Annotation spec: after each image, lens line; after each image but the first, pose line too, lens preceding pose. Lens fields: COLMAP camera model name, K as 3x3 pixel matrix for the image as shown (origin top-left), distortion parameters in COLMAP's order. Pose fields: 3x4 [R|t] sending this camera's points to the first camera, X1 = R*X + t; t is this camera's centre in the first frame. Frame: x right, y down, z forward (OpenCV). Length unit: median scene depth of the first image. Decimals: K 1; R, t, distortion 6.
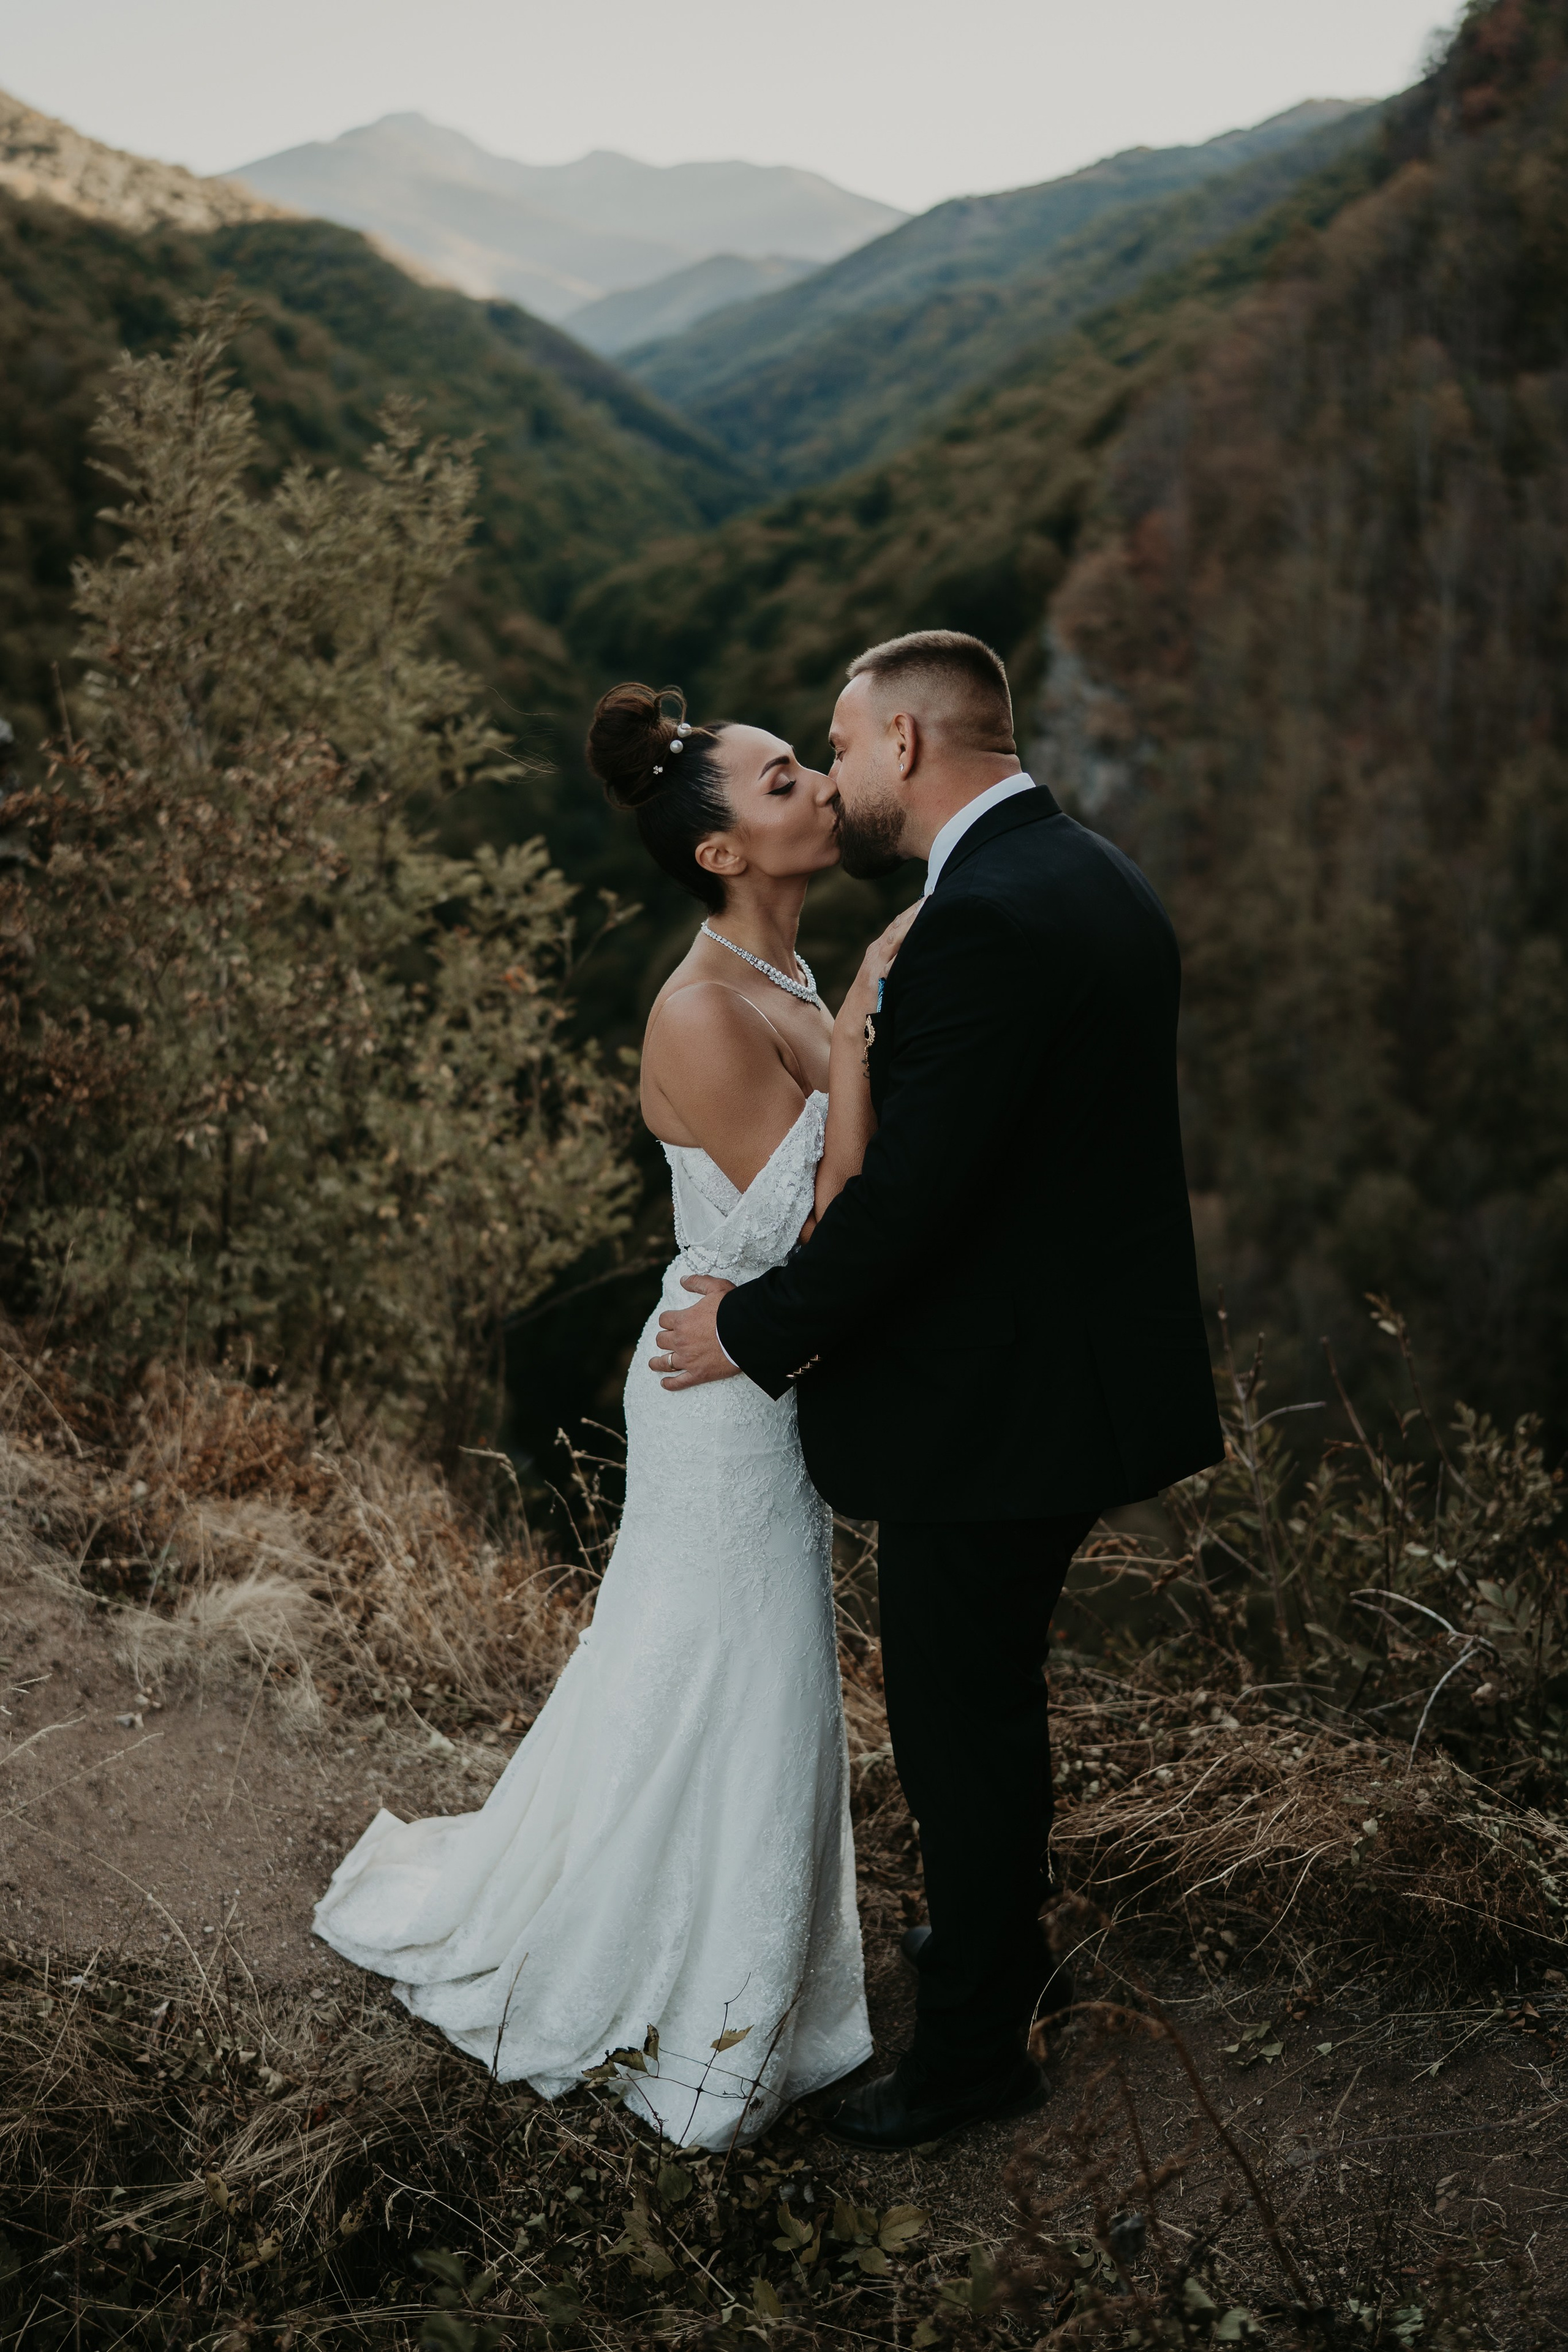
lens RADIAL K [[2319.7, 0, 748.1], [0, 2319.7, 1248.3], [0, 0, 1]] dist [-0.209783, 0.189775]
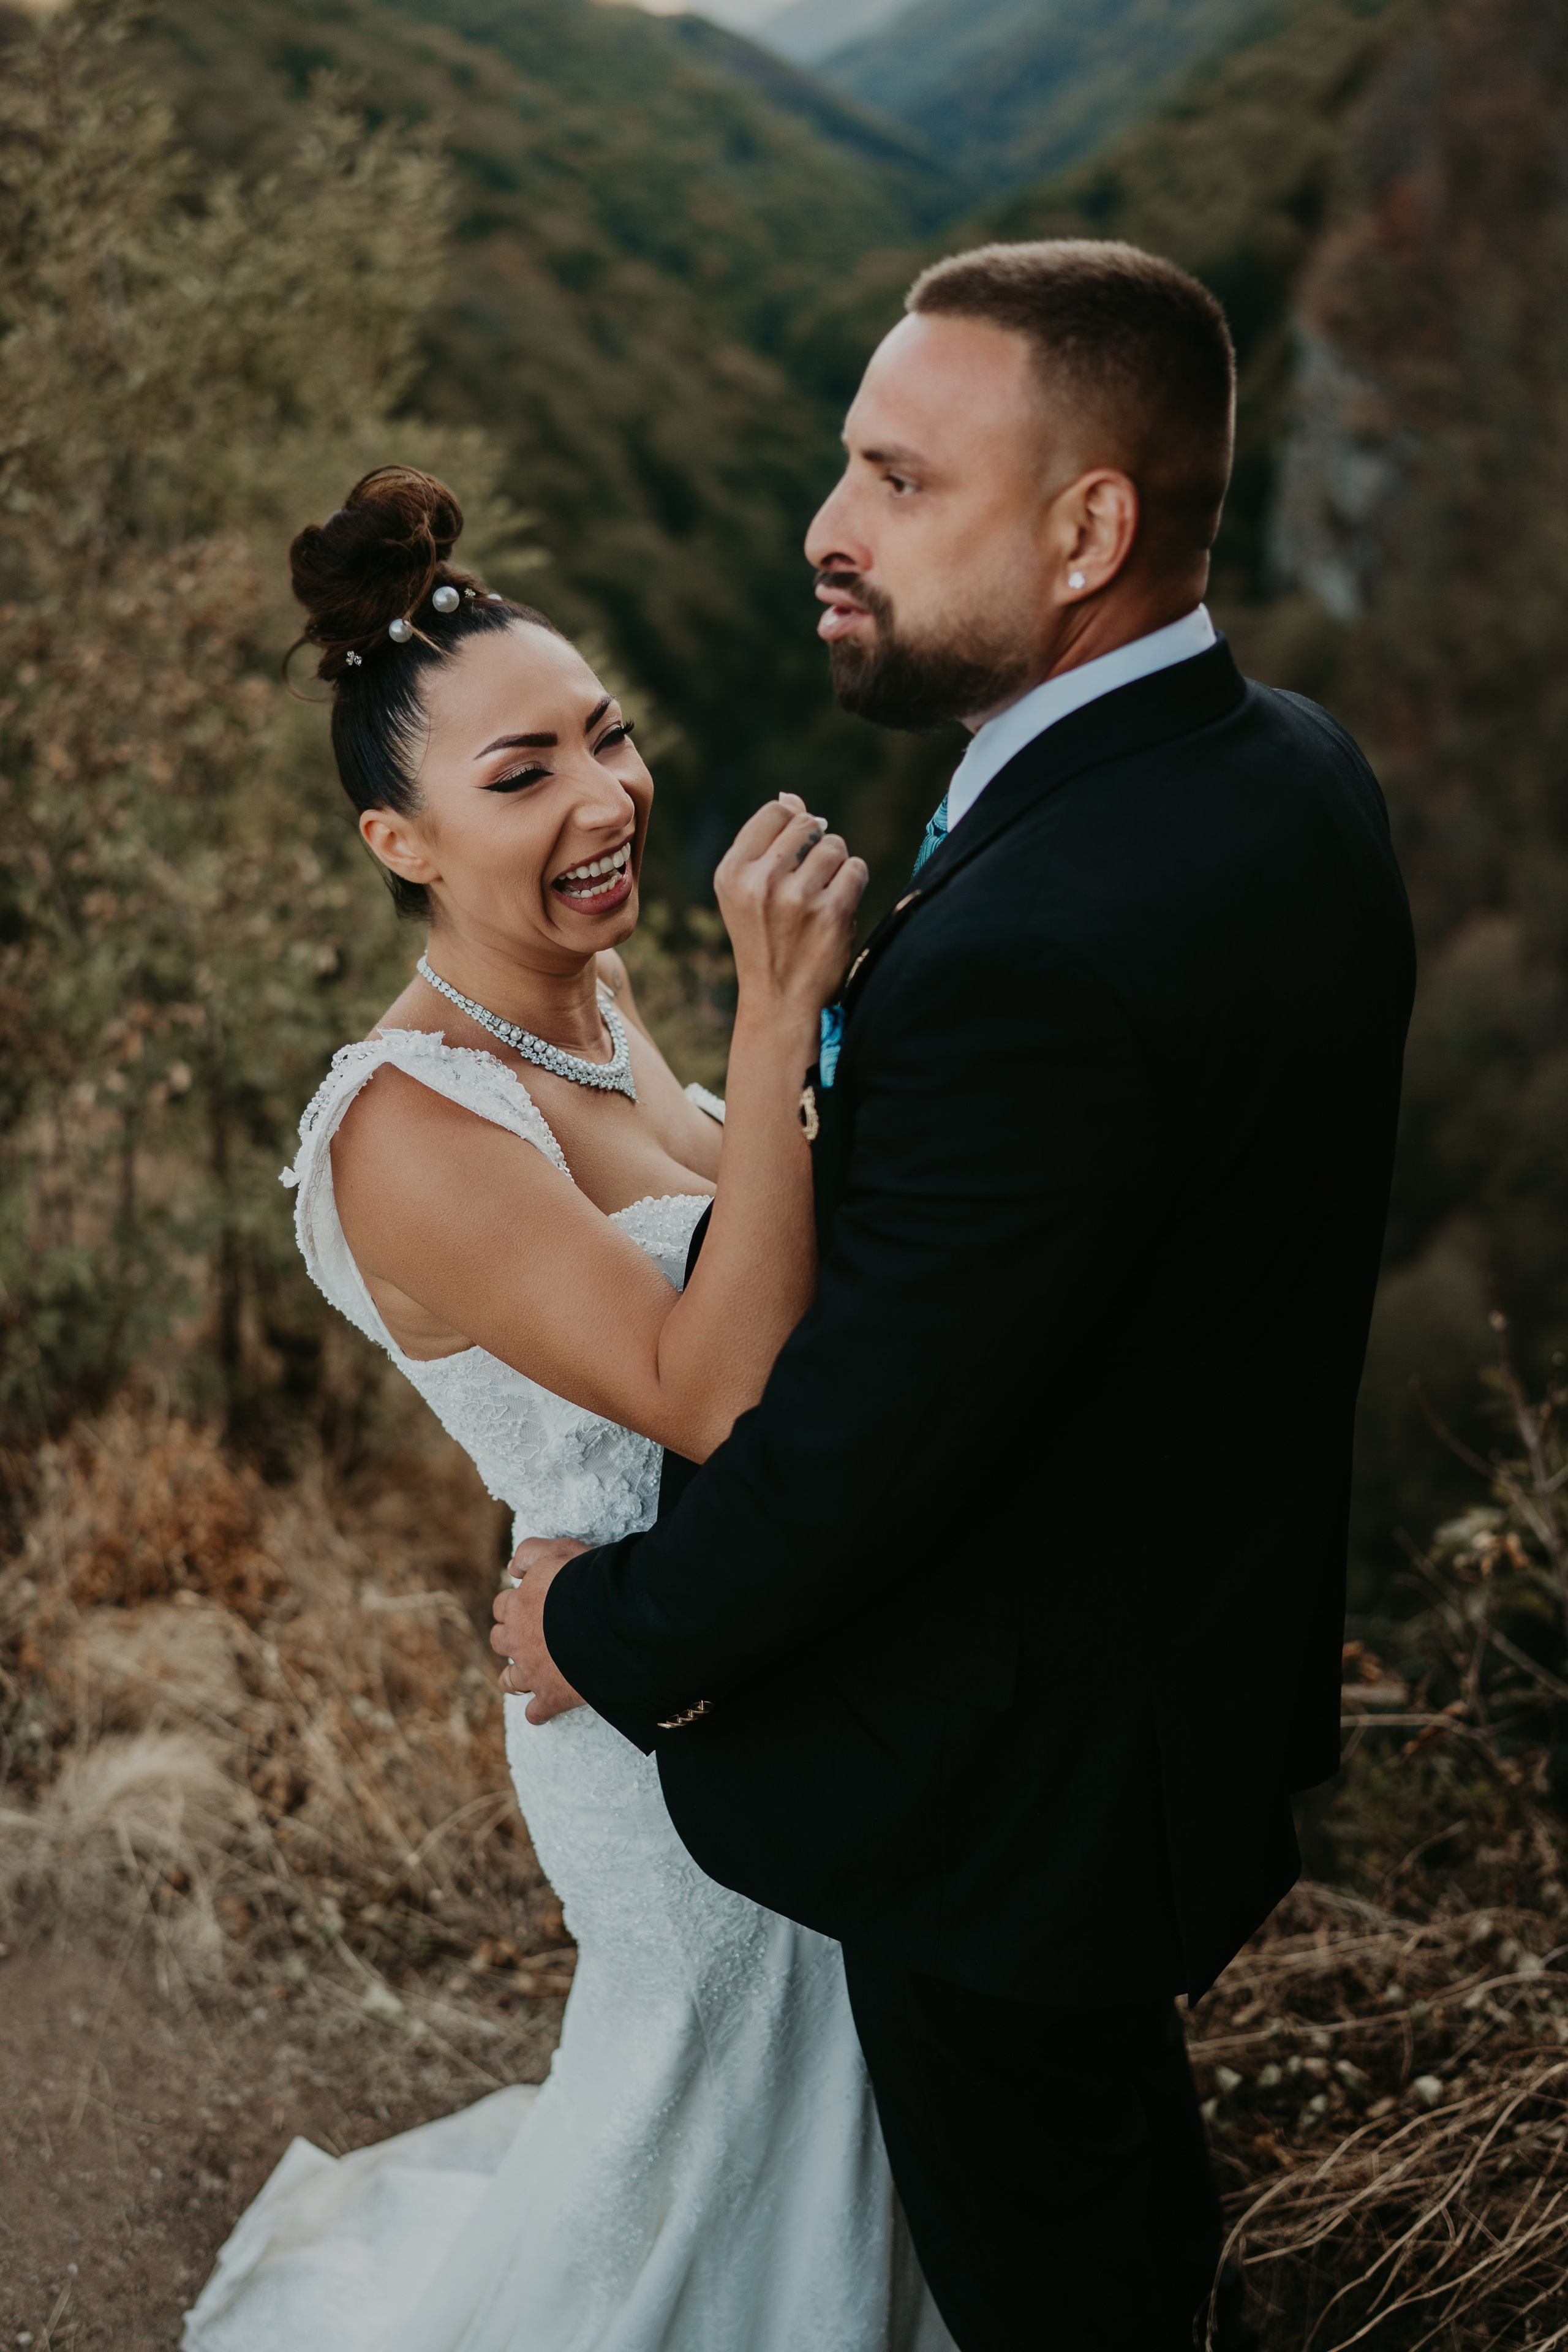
lens RADIAL K [[2414.2, 0, 785.6], [0, 2414.2, 1179.8], [0, 0, 1]] dist [-0.219030, 0.255610]
pose [[0.992857, -0.059709, -0.103297, 0.076144], [0.067024, 0.995373, 0.068853, -0.074036], [0.098708, -0.075284, 0.992265, 0.308466]]
